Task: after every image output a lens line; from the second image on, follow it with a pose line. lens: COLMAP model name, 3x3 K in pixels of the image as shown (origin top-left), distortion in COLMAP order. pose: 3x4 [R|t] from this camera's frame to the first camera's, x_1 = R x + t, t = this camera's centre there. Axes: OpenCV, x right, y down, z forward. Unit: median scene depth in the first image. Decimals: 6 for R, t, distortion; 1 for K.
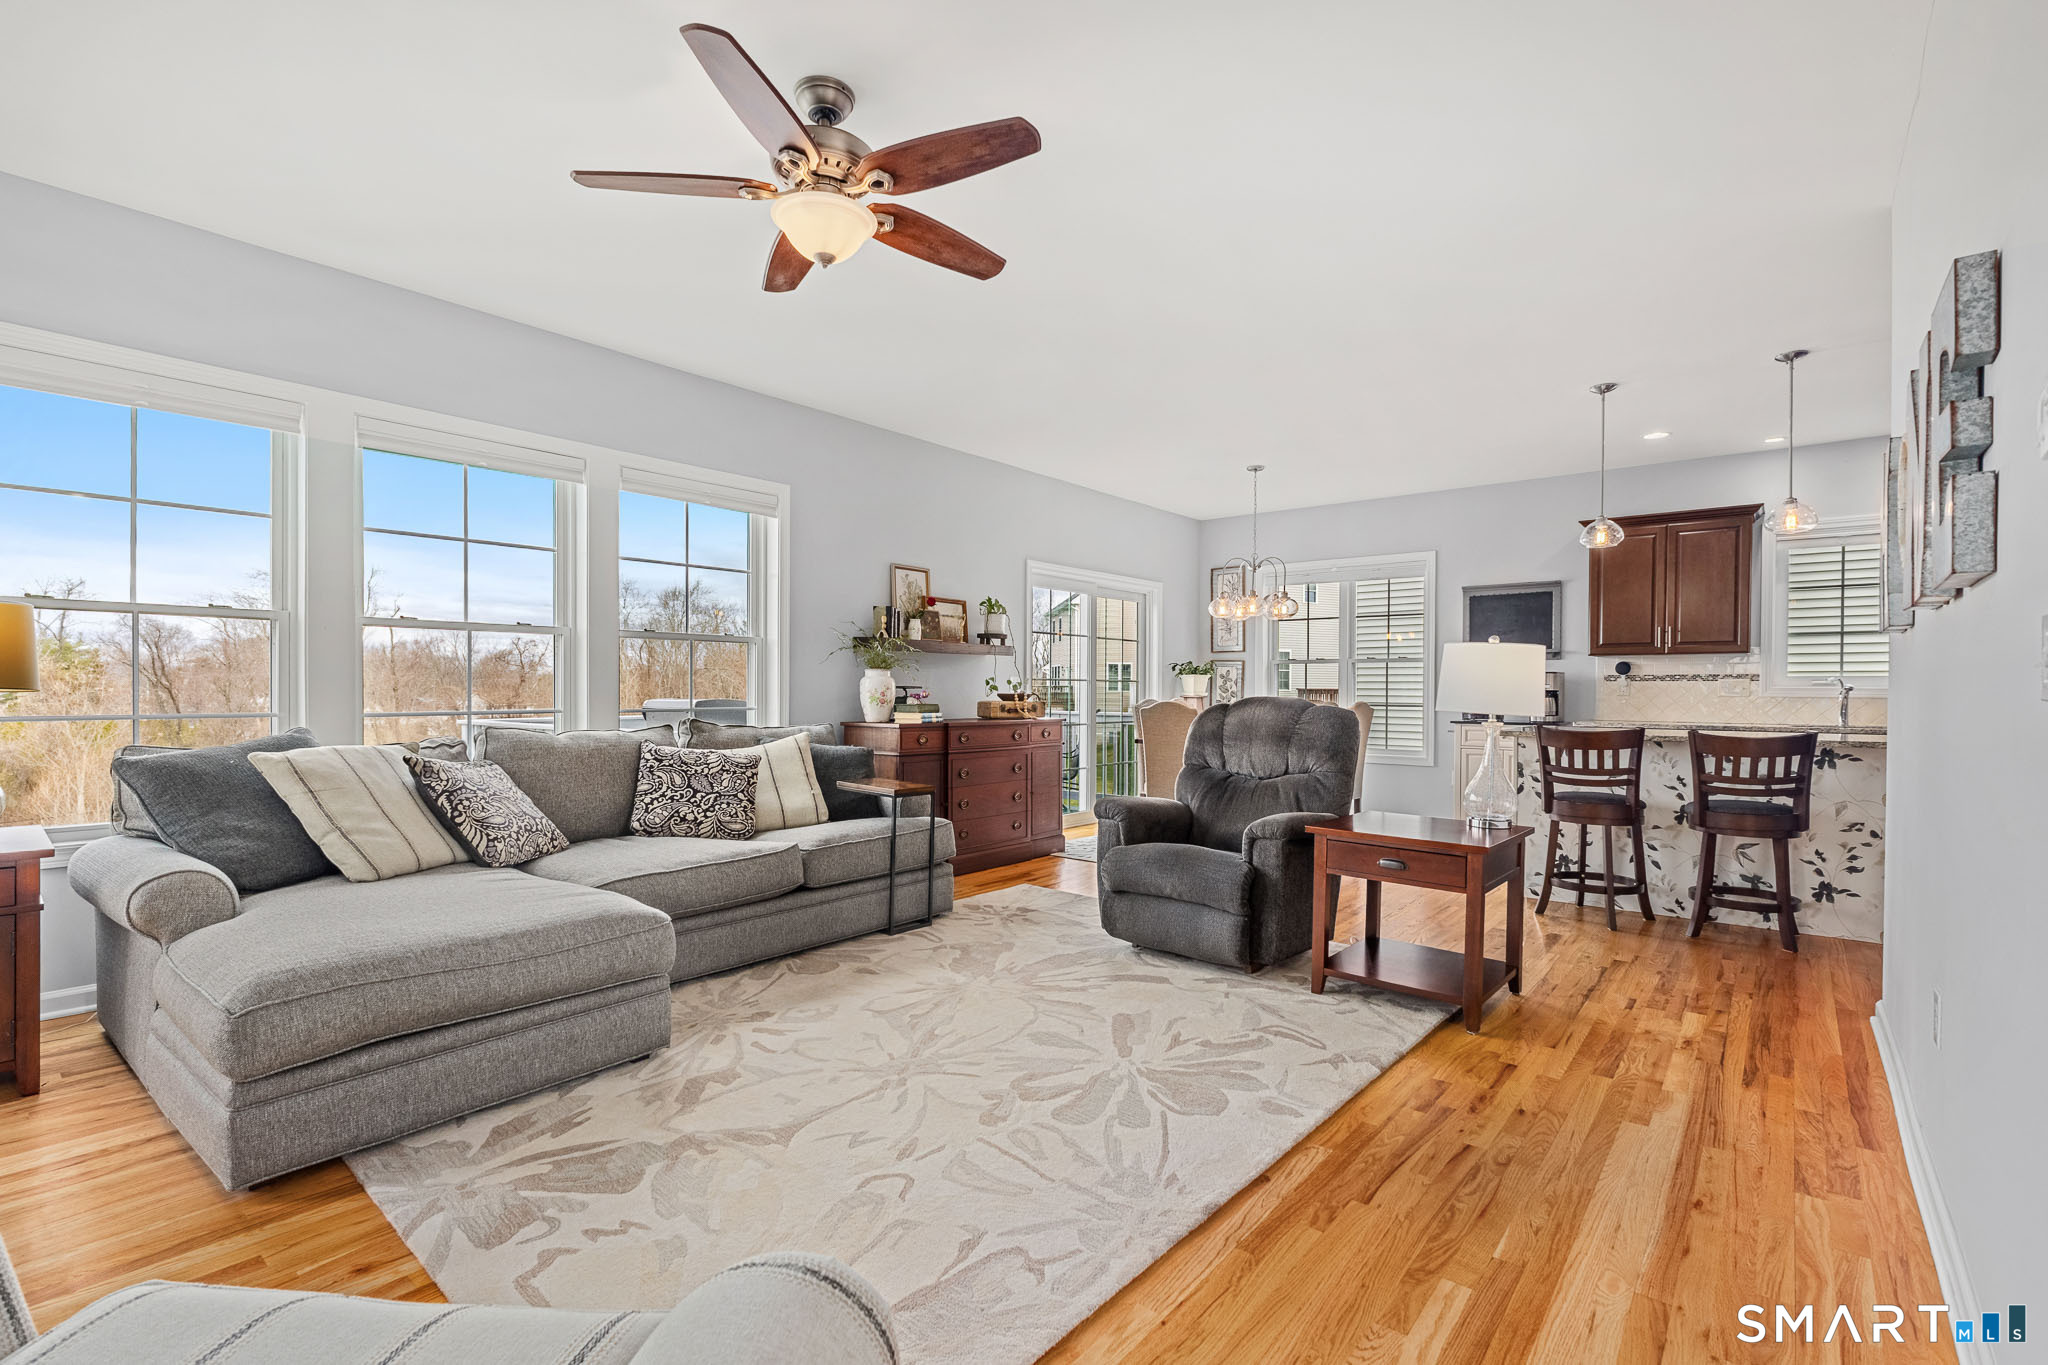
lens RADIAL K [[930.9, 0, 1016.4], [0, 930.9, 693.4], [0, 0, 1]] dist [-0.001104, 0.000000]
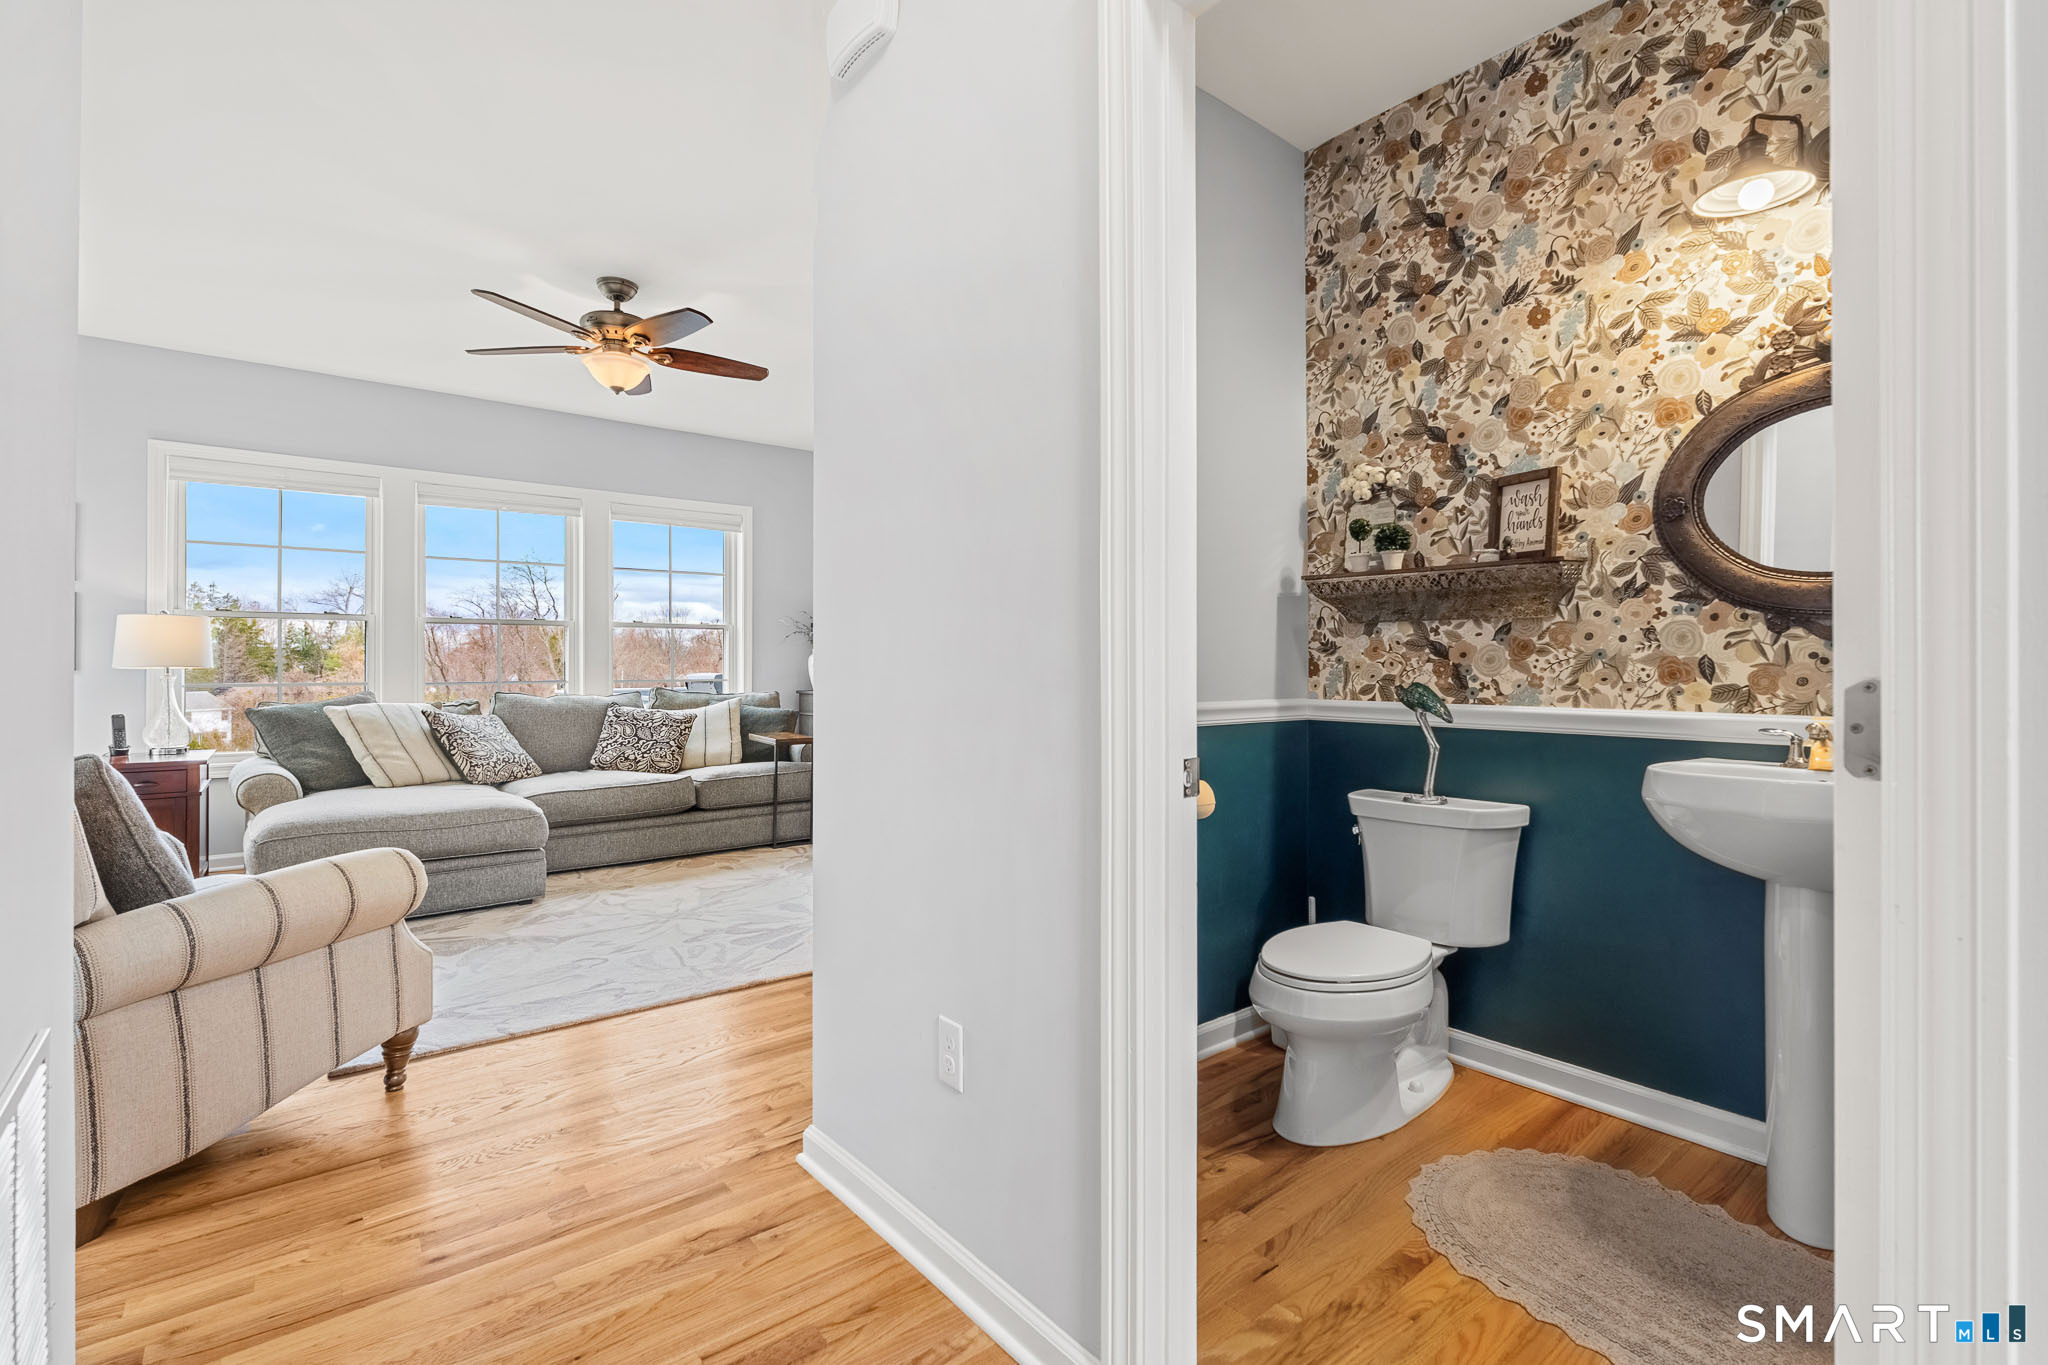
lens RADIAL K [[931.6, 0, 1027.1], [0, 931.6, 657.9], [0, 0, 1]] dist [-0.000359, -0.000045]
pose [[0.982675, -0.006028, -0.185237, 0.608934], [0.003995, 0.999928, -0.011350, 0.003460], [0.185292, 0.010413, 0.982628, -0.323577]]
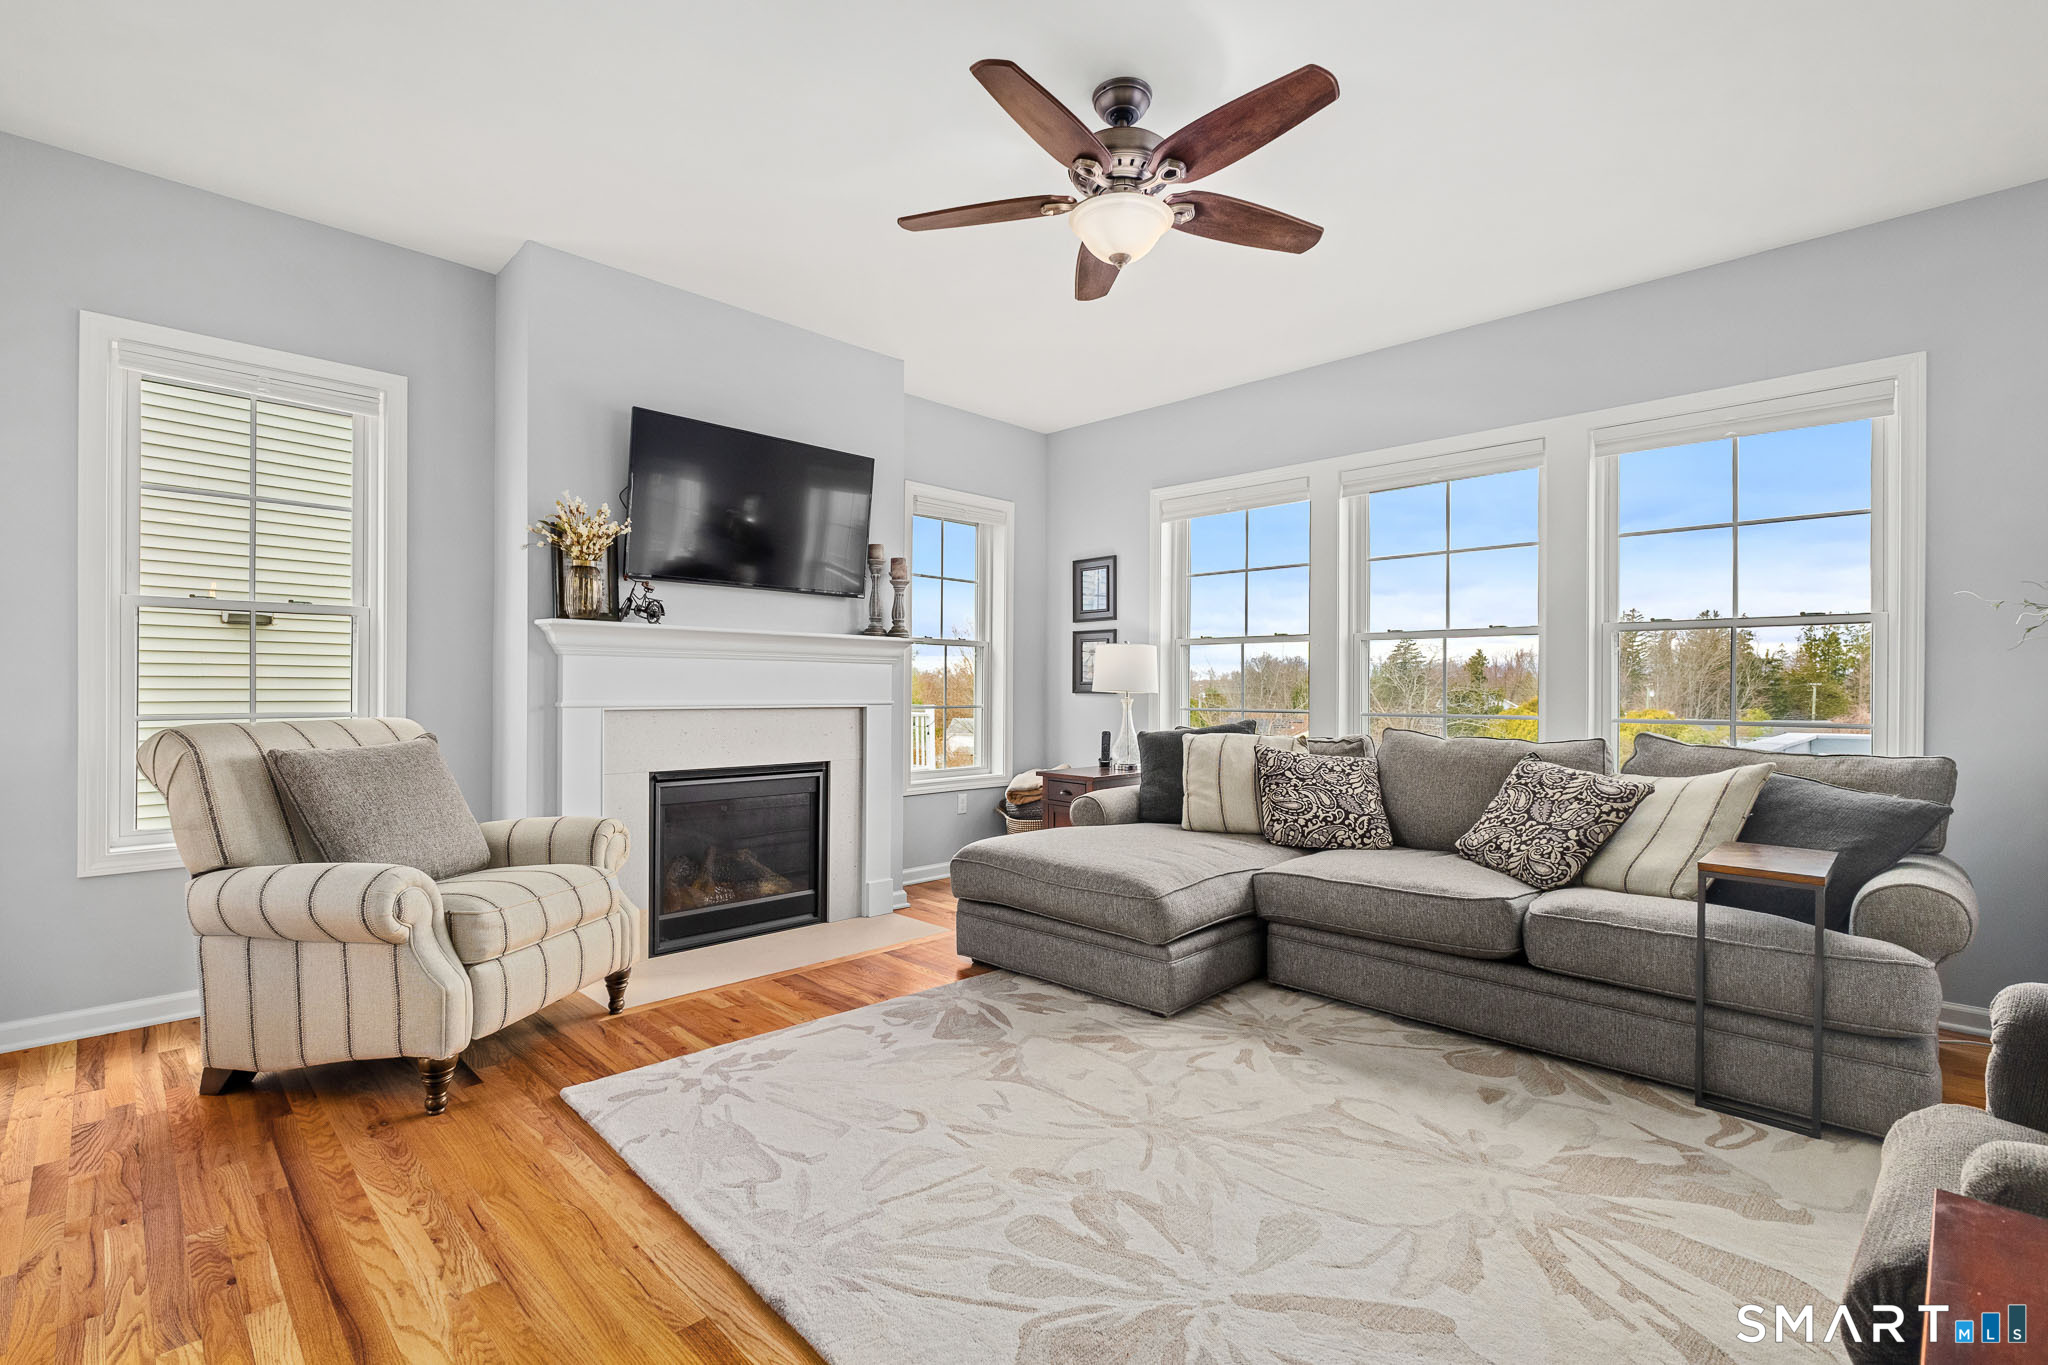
lens RADIAL K [[922.3, 0, 1024.0], [0, 922.3, 682.5], [0, 0, 1]] dist [-0.001653, 0.000275]
pose [[-0.081510, -0.011408, -0.996607, 0.633367], [-0.011528, 0.999878, -0.010503, 0.000375], [0.996606, 0.010633, -0.081632, 0.793625]]
